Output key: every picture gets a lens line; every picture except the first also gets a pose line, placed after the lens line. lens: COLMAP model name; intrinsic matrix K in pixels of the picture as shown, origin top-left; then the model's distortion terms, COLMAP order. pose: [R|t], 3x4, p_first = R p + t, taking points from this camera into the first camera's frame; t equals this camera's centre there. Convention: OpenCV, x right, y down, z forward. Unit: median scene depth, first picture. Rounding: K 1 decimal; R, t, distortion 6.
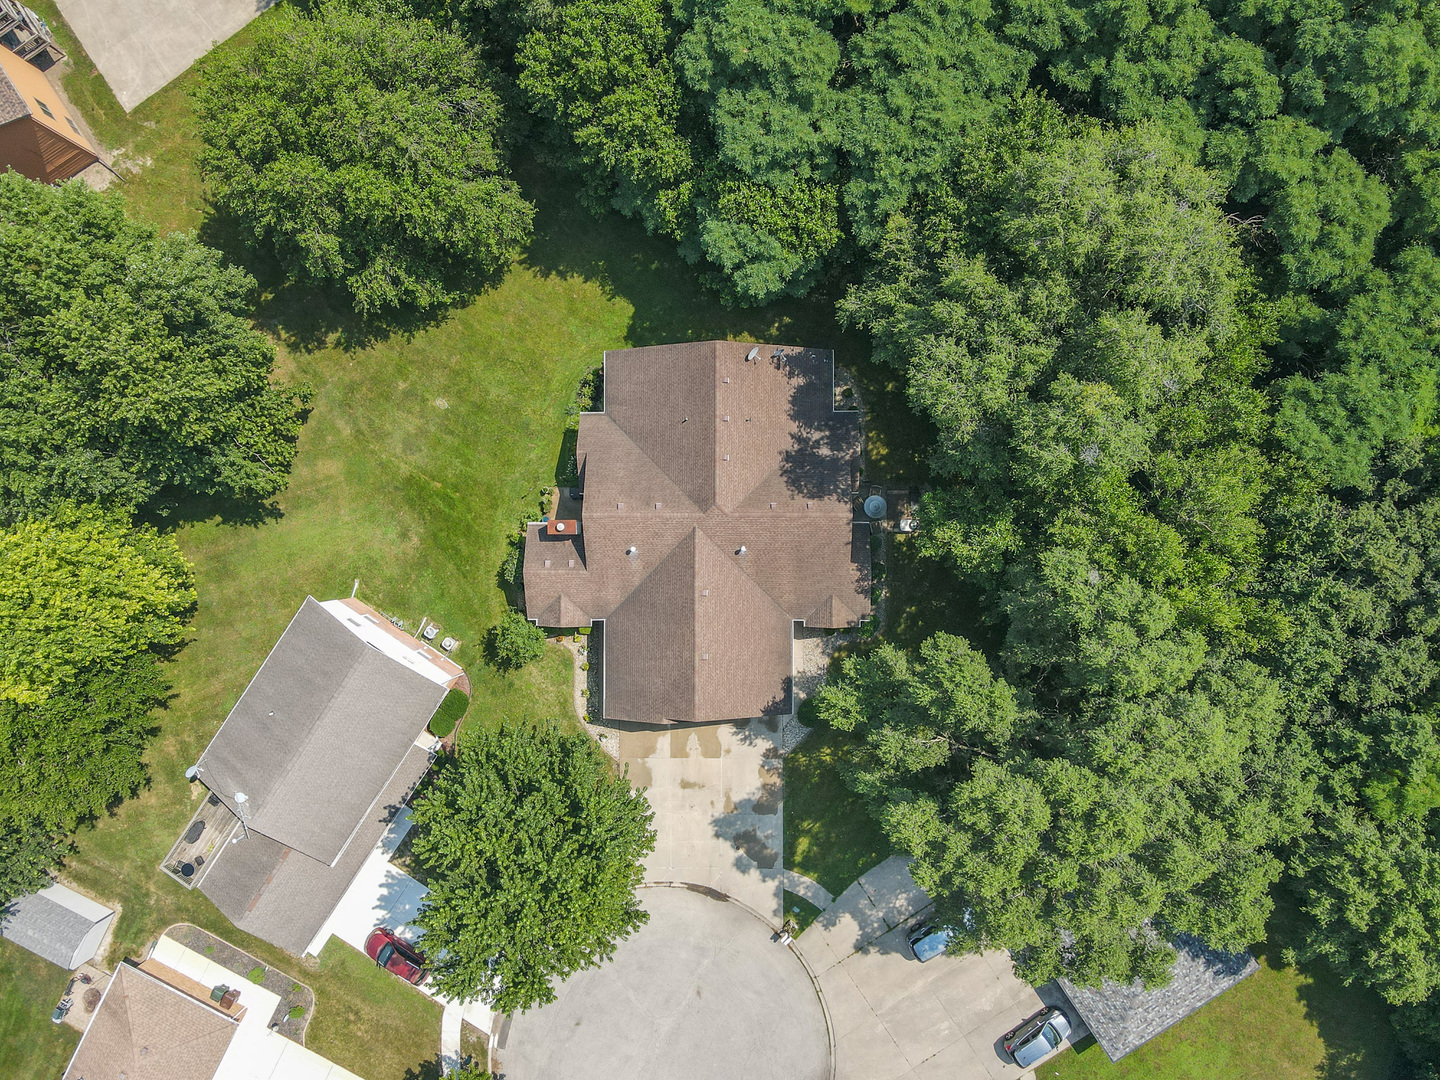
lens RADIAL K [[1062.2, 0, 730.6], [0, 1062.2, 543.1], [0, 0, 1]] dist [0.021039, 0.000974]
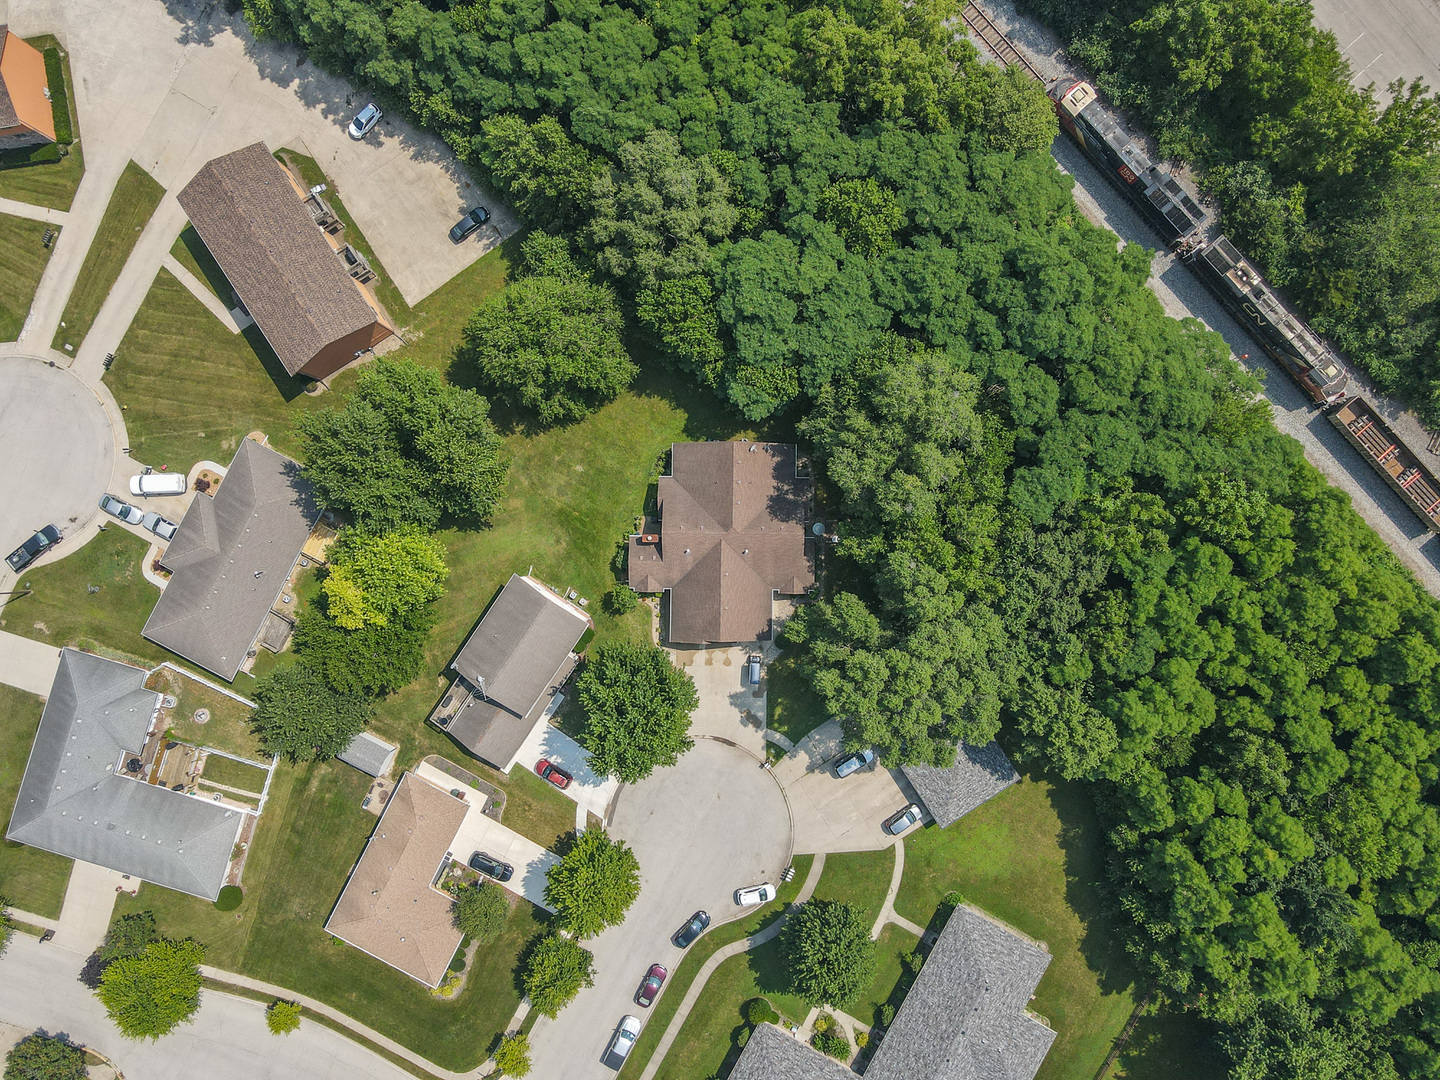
lens RADIAL K [[1062.2, 0, 722.6], [0, 1062.2, 548.6], [0, 0, 1]] dist [0.021039, 0.000974]
pose [[0.999937, 0.011096, 0.001537, -0.037312], [-0.011093, 0.999937, -0.001432, 0.005252], [-0.001552, 0.001415, 0.999998, -0.970917]]
